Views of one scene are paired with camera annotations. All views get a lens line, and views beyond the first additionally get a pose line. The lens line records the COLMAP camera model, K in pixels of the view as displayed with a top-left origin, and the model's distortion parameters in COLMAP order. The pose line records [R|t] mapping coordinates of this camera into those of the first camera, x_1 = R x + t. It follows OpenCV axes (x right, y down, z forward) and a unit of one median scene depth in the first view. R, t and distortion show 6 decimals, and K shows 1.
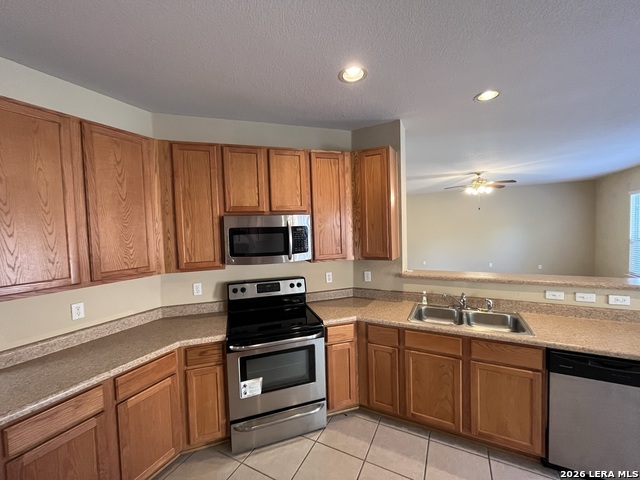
lens RADIAL K [[261.4, 0, 320.0], [0, 261.4, 240.0], [0, 0, 1]] dist [-0.003717, 0.000075]
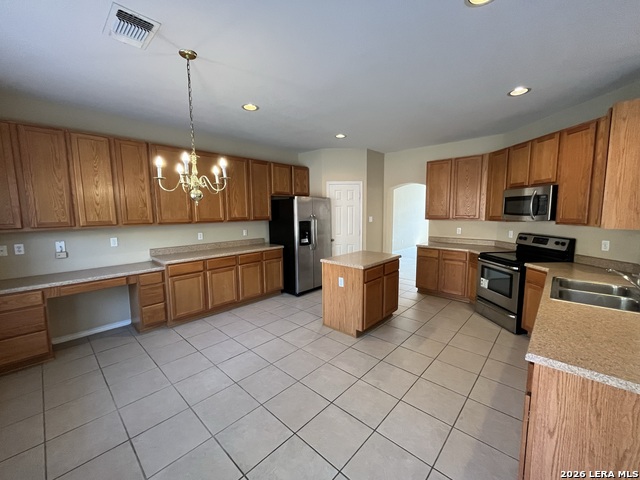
lens RADIAL K [[261.4, 0, 320.0], [0, 261.4, 240.0], [0, 0, 1]] dist [-0.003717, 0.000075]
pose [[-0.260896, 0.140603, -0.955073, 1.531500], [-0.026280, 0.987936, 0.152619, 0.001924], [0.965009, 0.064917, -0.254054, 0.269769]]
